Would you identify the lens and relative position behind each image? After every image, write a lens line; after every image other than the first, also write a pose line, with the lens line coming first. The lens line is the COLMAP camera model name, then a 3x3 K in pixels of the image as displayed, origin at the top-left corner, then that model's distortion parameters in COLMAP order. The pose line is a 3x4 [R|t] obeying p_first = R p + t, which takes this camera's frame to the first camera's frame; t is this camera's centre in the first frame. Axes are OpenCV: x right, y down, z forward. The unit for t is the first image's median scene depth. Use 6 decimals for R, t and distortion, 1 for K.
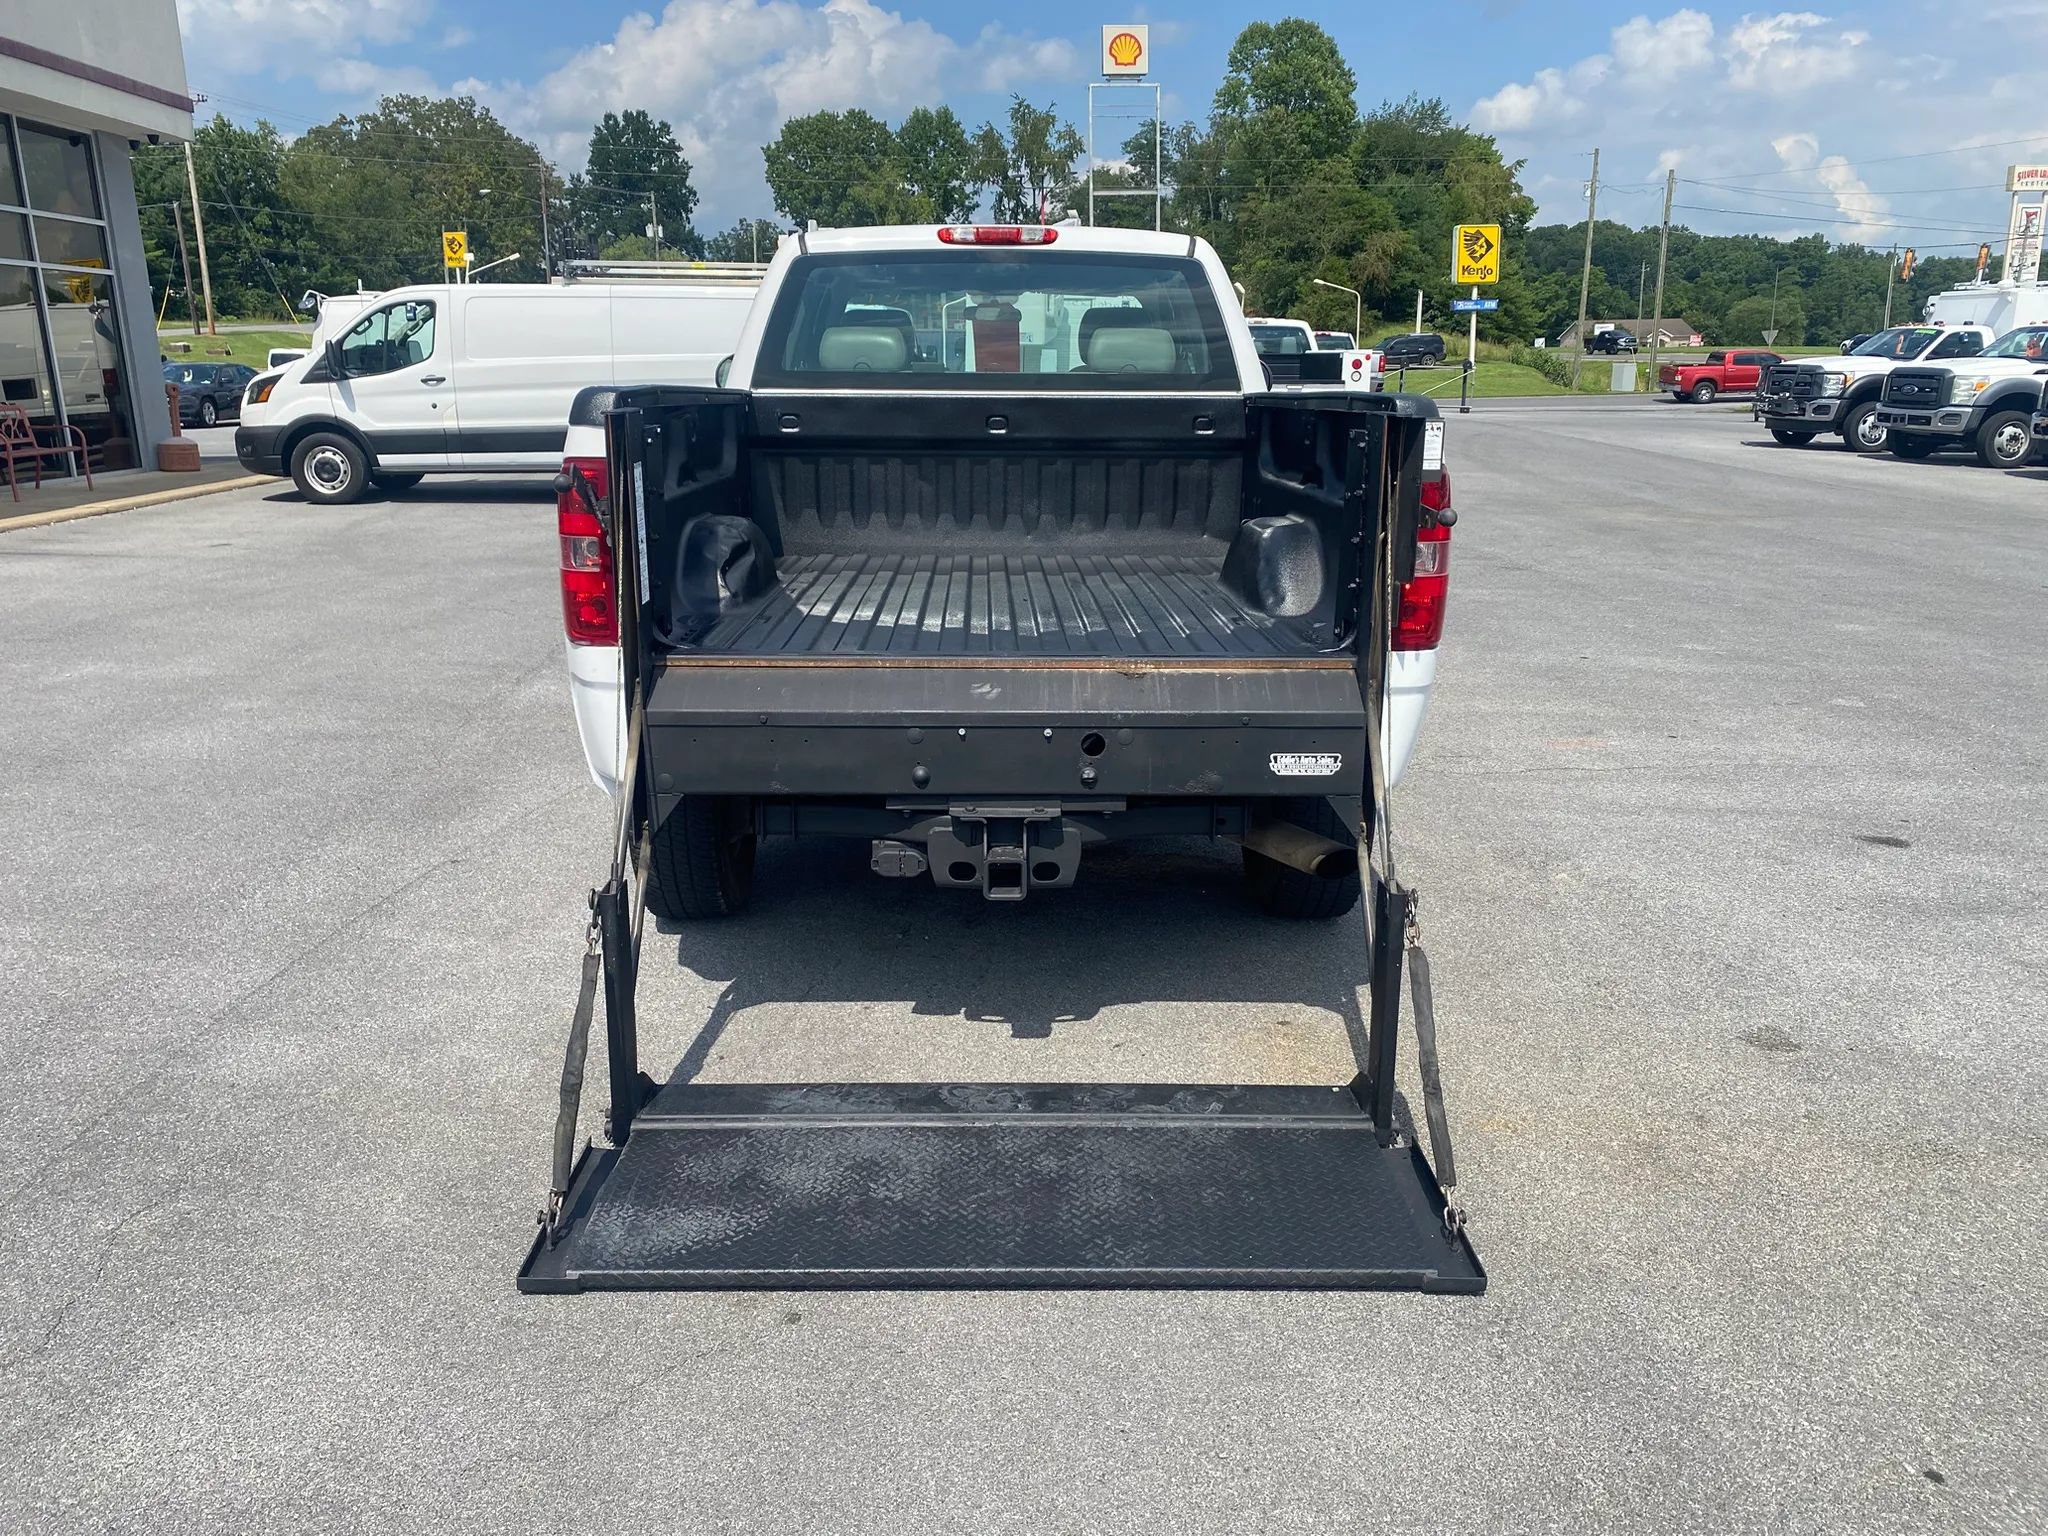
lens RADIAL K [[1557.3, 0, 1010.2], [0, 1557.3, 768.2], [0, 0, 1]] dist [0.010087, -0.004689]
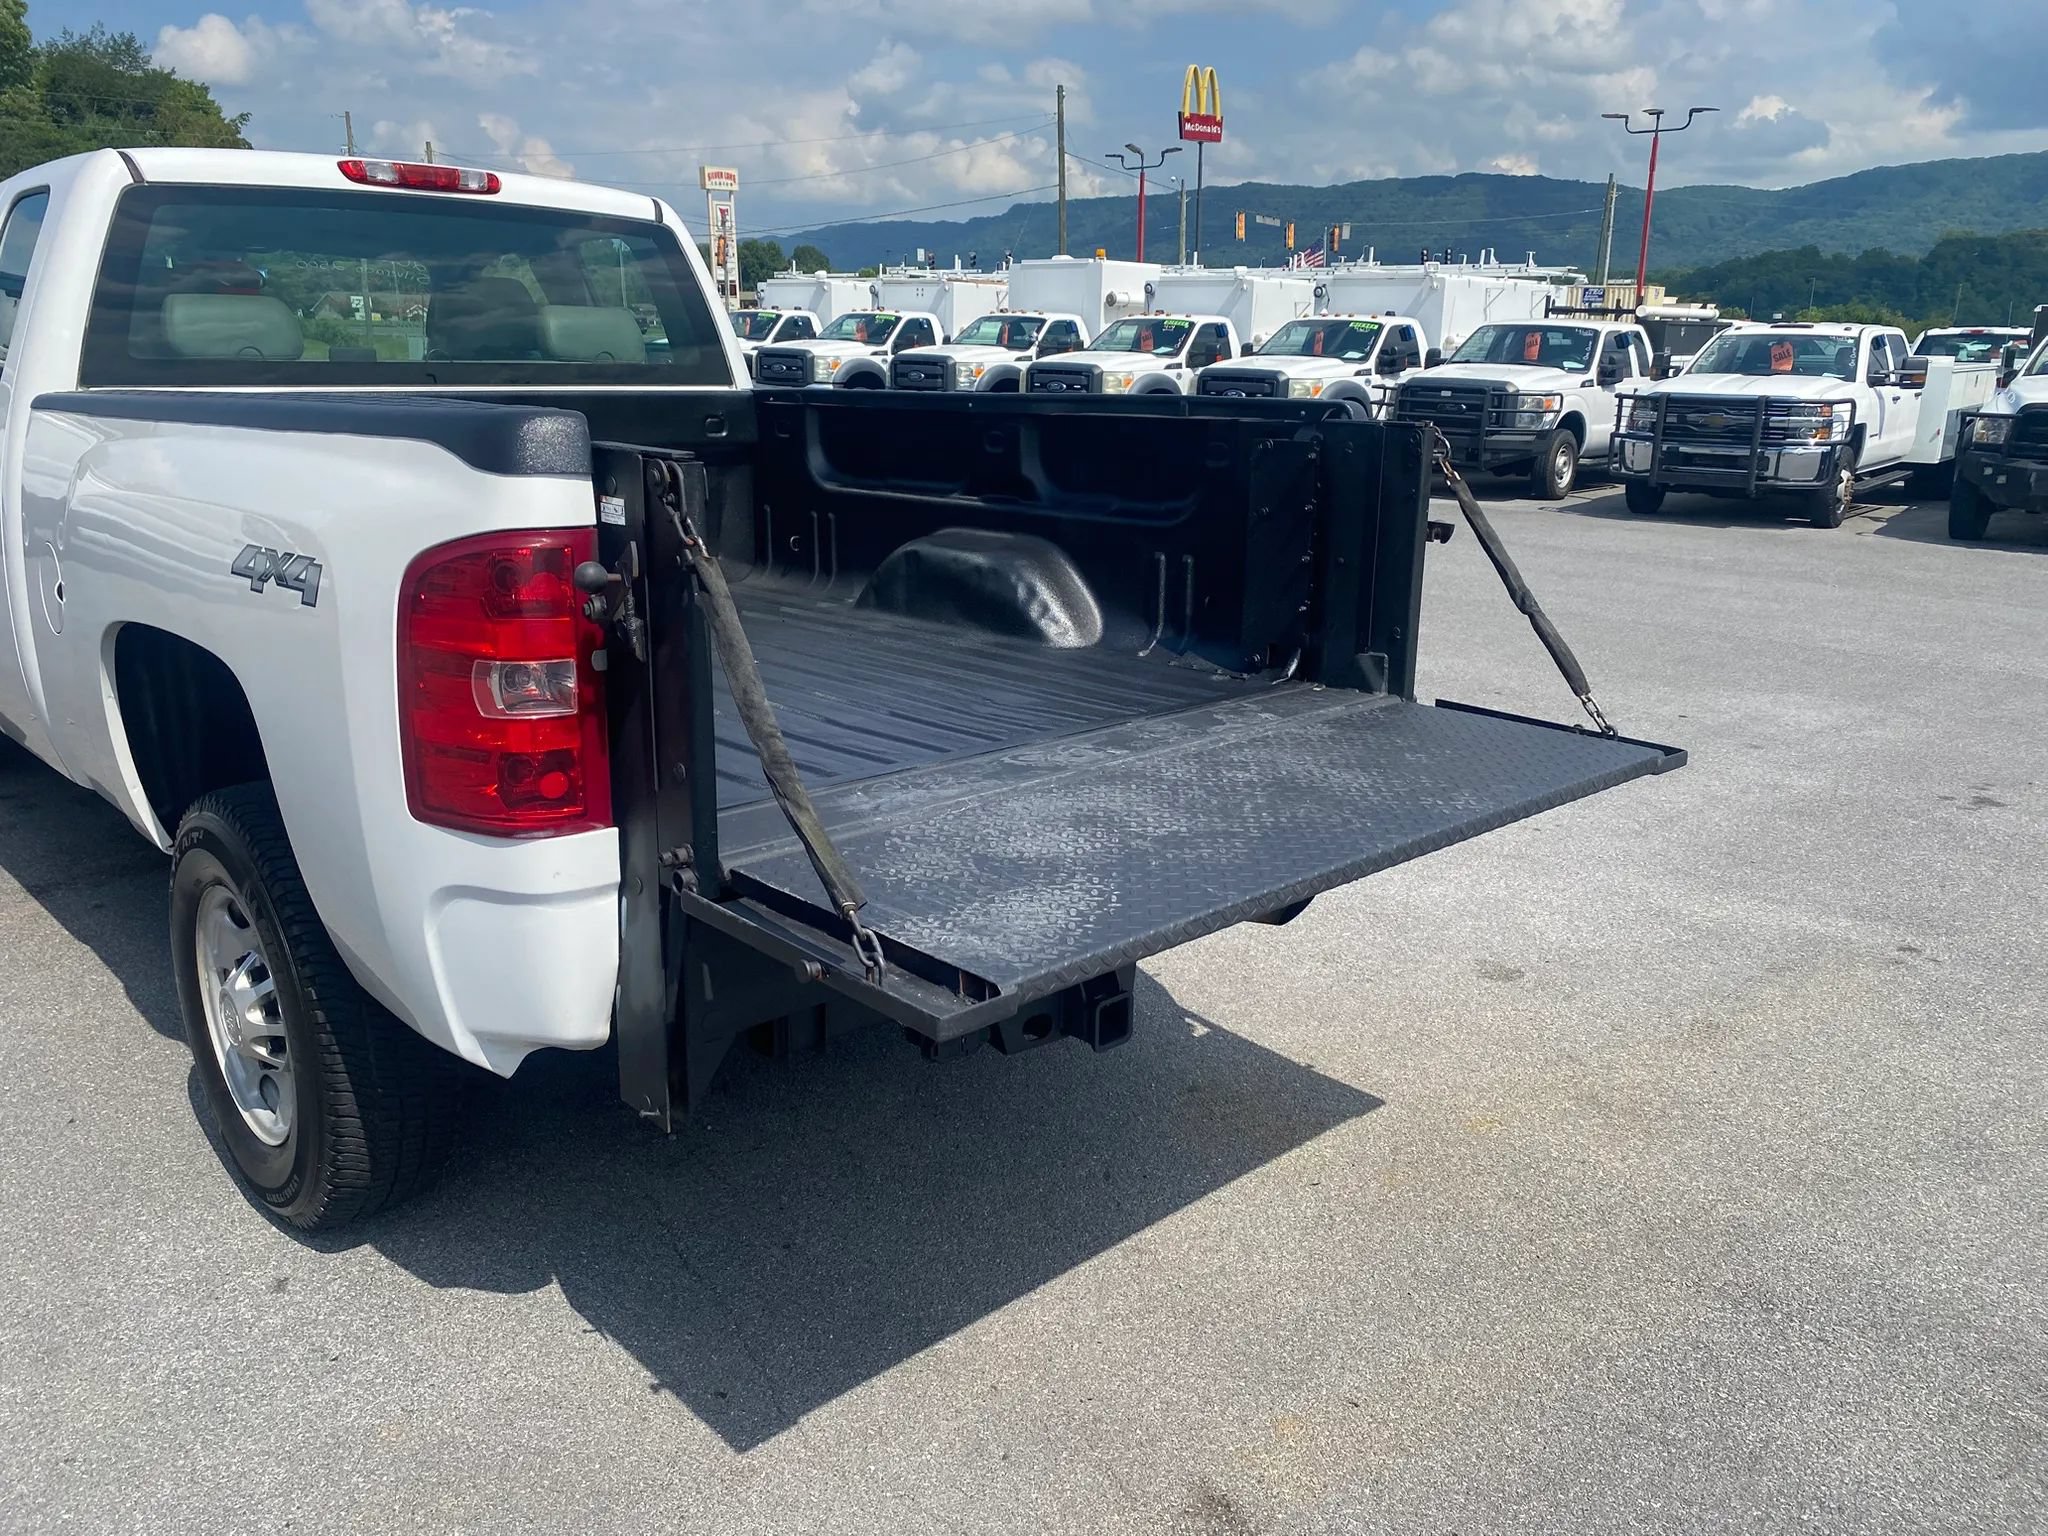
lens RADIAL K [[1575.9, 0, 1043.5], [0, 1575.9, 773.7], [0, 0, 1]] dist [0.000269, -0.008200]
pose [[0.730318, -0.168678, 0.661955, -0.099649], [0.157311, 0.984518, 0.077315, -0.022468], [-0.664748, 0.047668, 0.745546, 0.079224]]
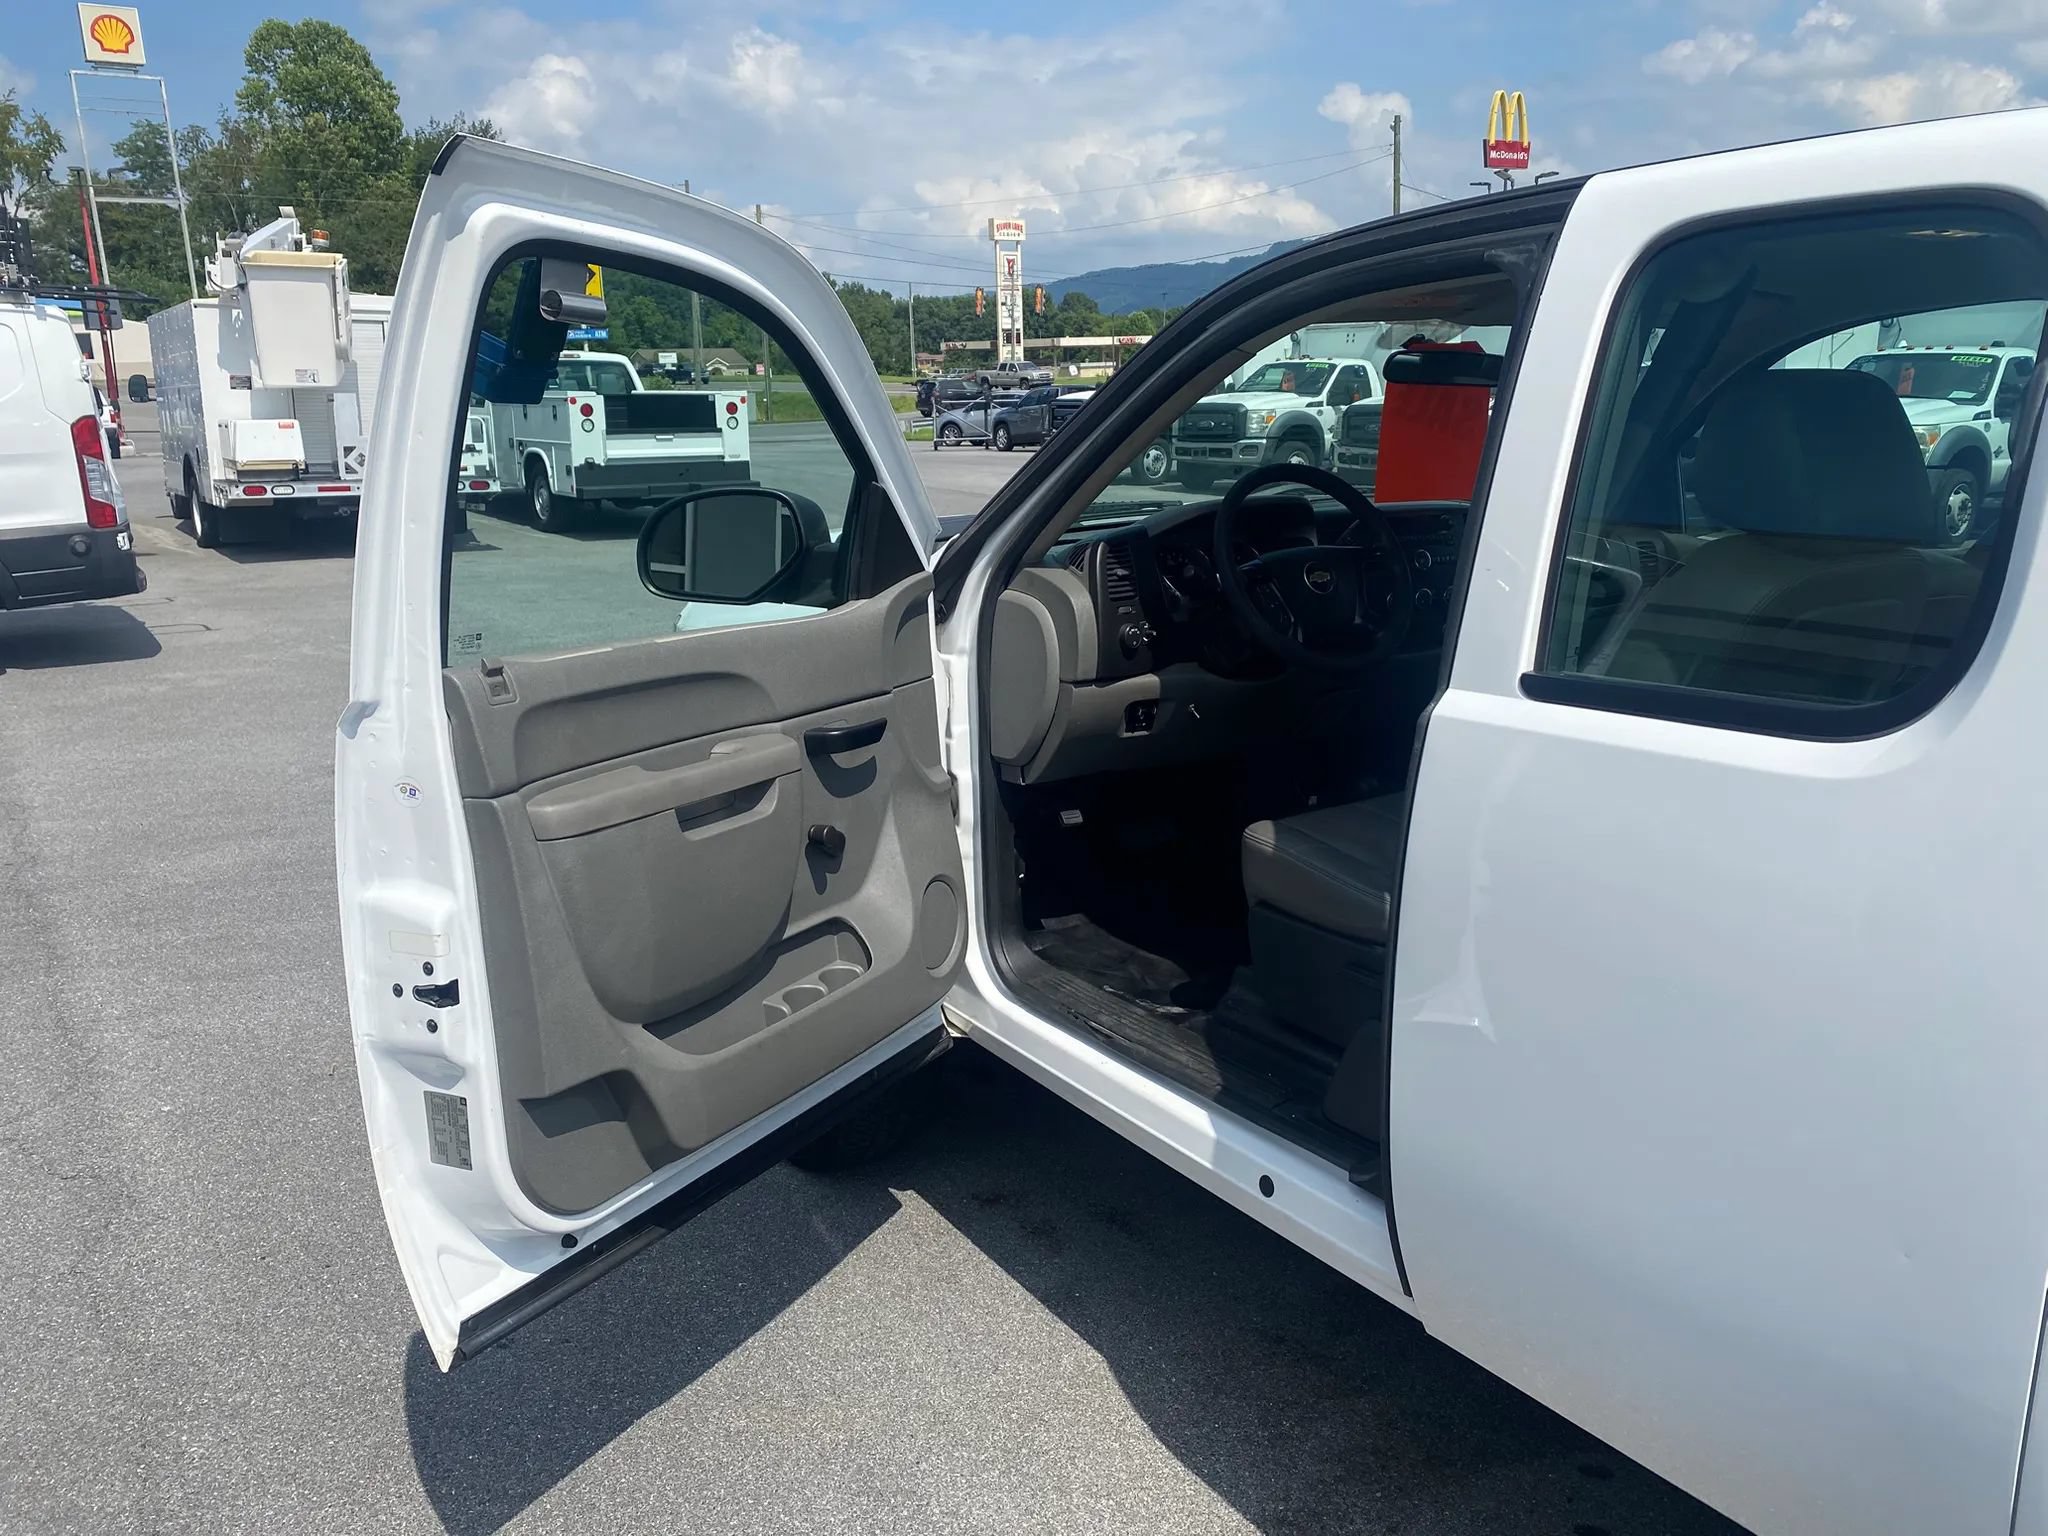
lens RADIAL K [[1557.3, 0, 1010.2], [0, 1557.3, 768.2], [0, 0, 1]] dist [0.010087, -0.004689]
pose [[0.842090, -0.137856, 0.521422, -0.131021], [0.146587, 0.988889, 0.024711, -0.084835], [-0.519035, 0.055625, 0.852941, 0.281532]]
